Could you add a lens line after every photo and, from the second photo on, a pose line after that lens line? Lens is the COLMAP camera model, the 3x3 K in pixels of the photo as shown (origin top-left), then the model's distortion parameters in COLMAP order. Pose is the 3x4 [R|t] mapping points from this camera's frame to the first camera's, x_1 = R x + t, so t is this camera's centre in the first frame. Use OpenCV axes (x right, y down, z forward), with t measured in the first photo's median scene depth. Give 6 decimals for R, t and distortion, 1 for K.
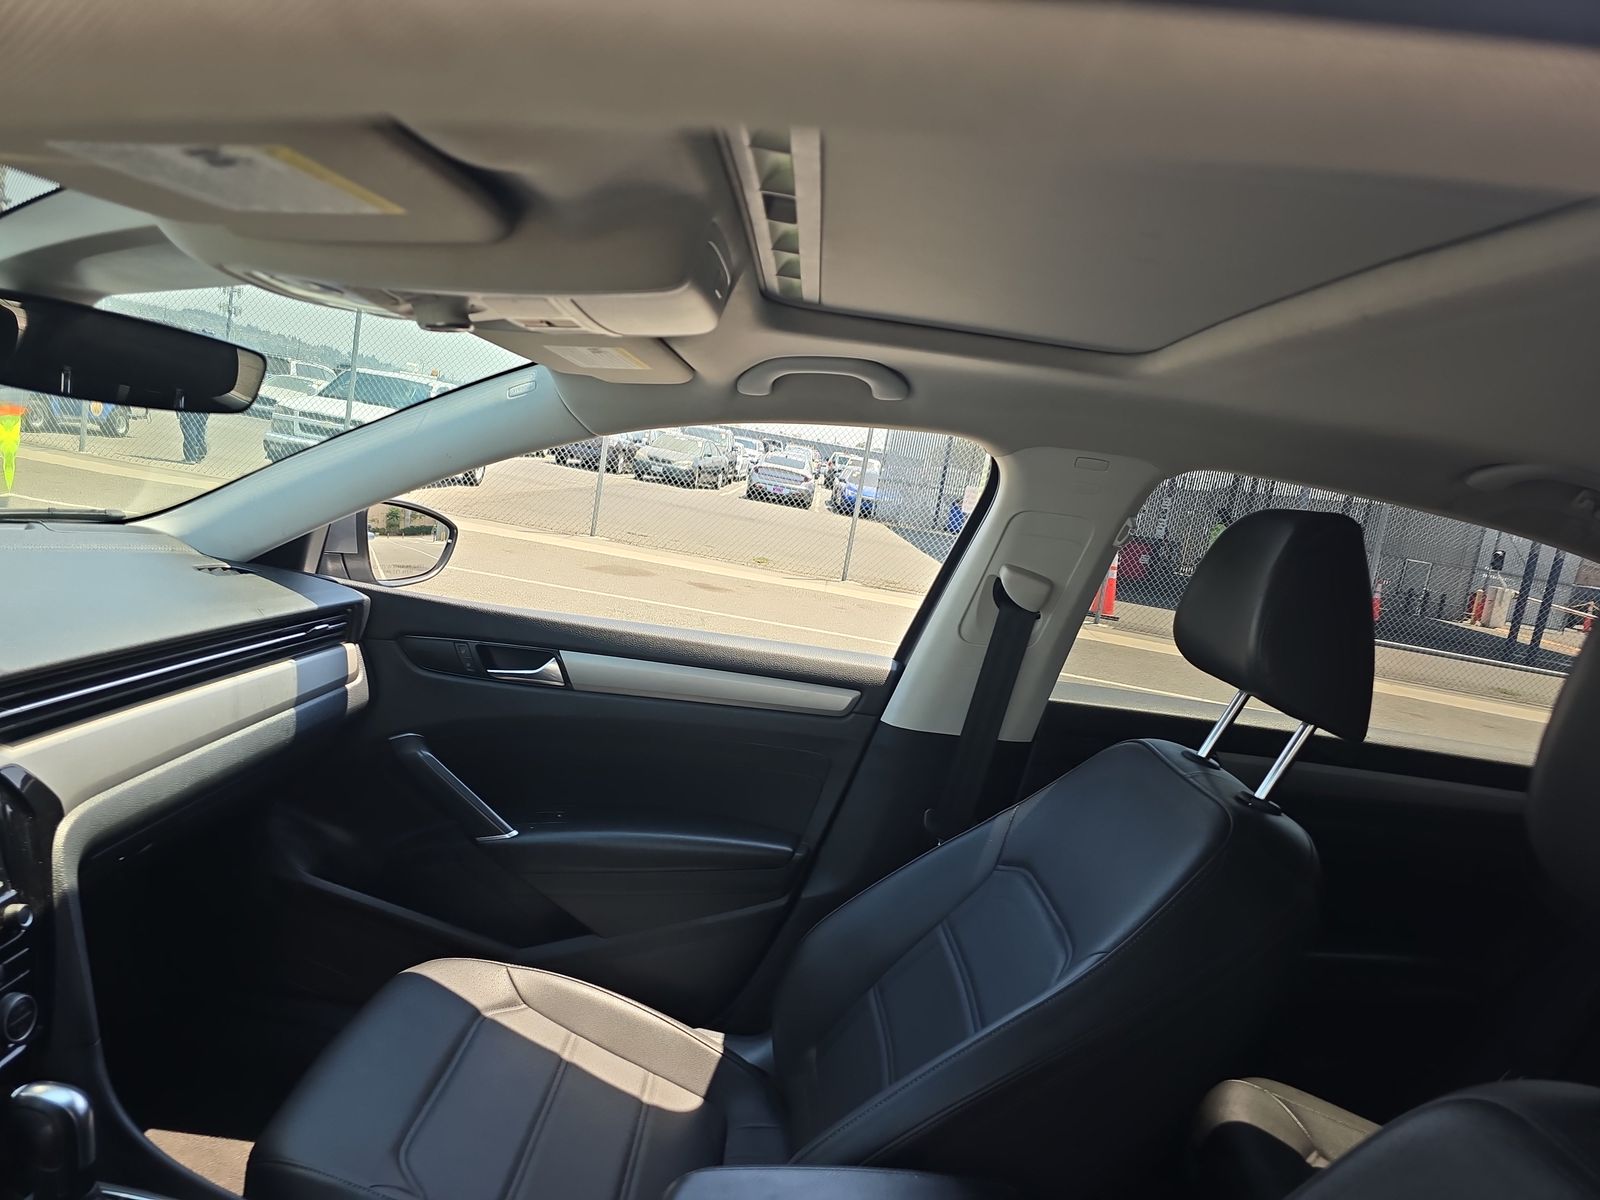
lens RADIAL K [[1082.3, 0, 797.1], [0, 1082.3, 596.9], [0, 0, 1]] dist [0.038574, -0.041727]
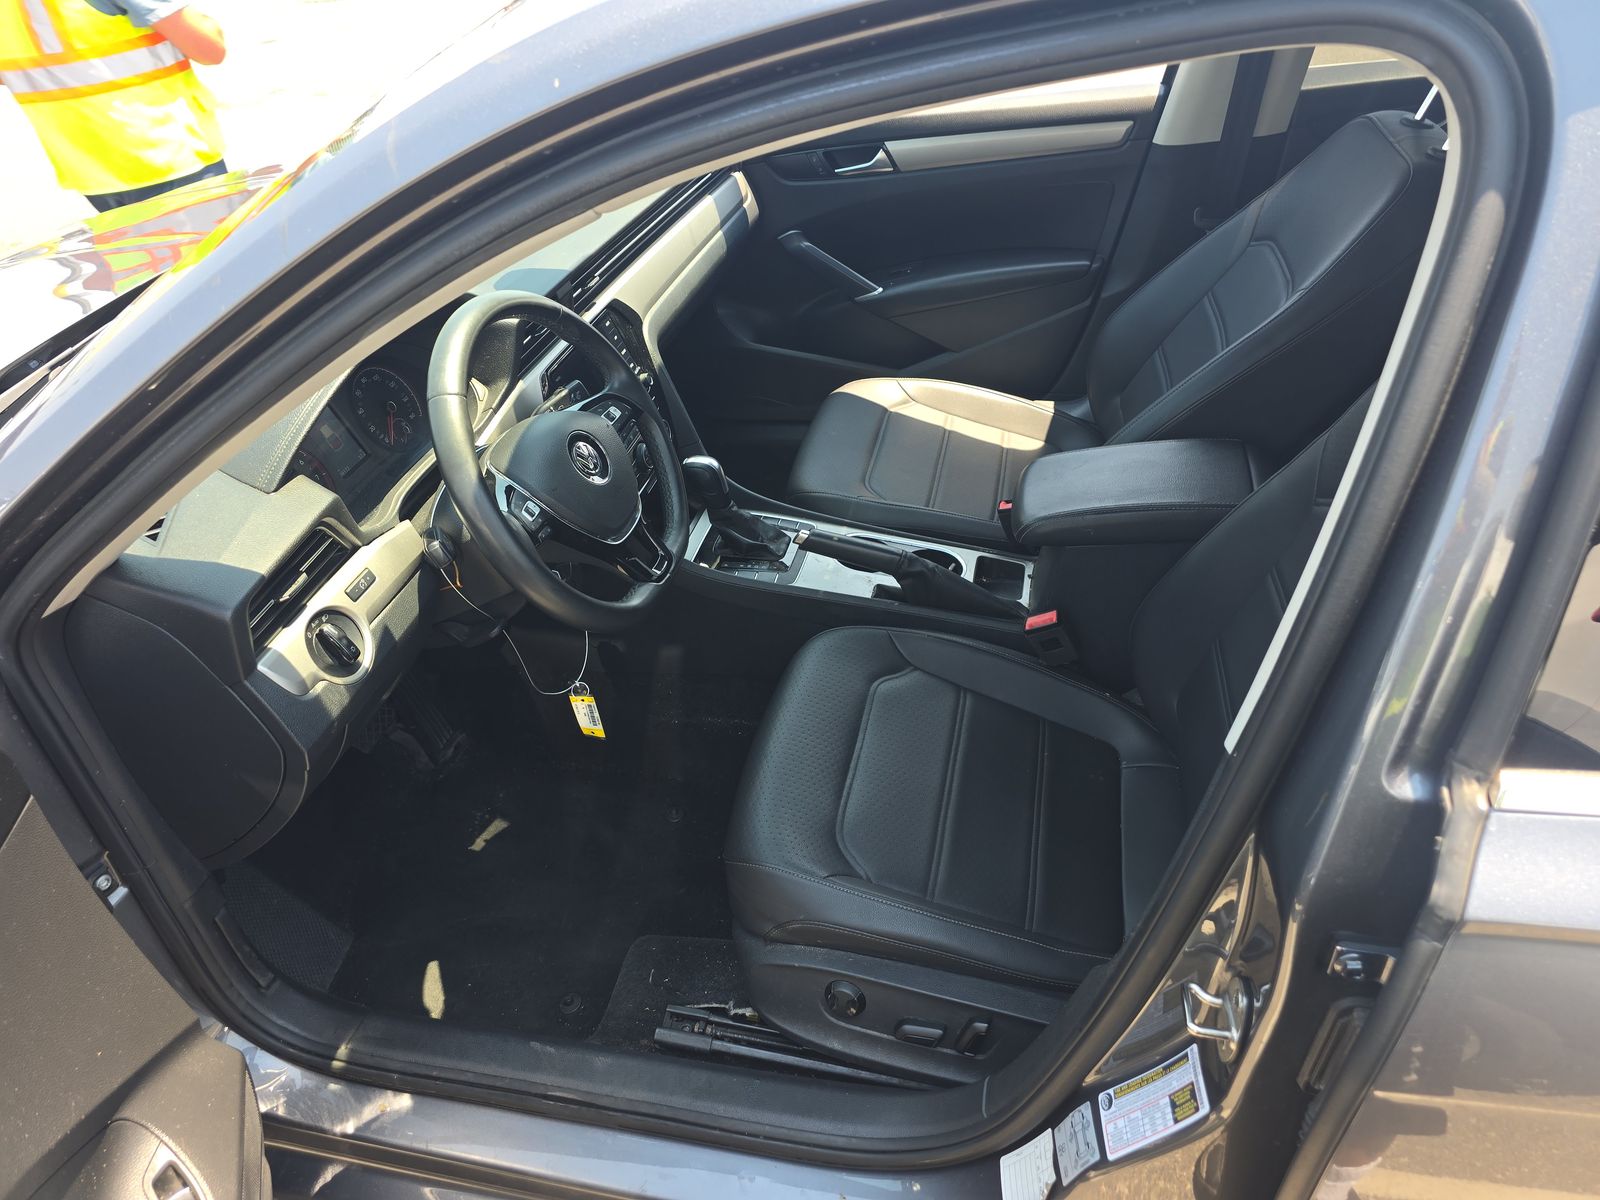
lens RADIAL K [[1082.3, 0, 800.1], [0, 1082.3, 596.7], [0, 0, 1]] dist [0.038574, -0.041727]
pose [[0.947041, -0.100681, -0.304921, 0.026484], [0.233885, 0.866920, 0.440167, -0.081217], [0.220026, -0.488172, 0.844557, -0.406646]]
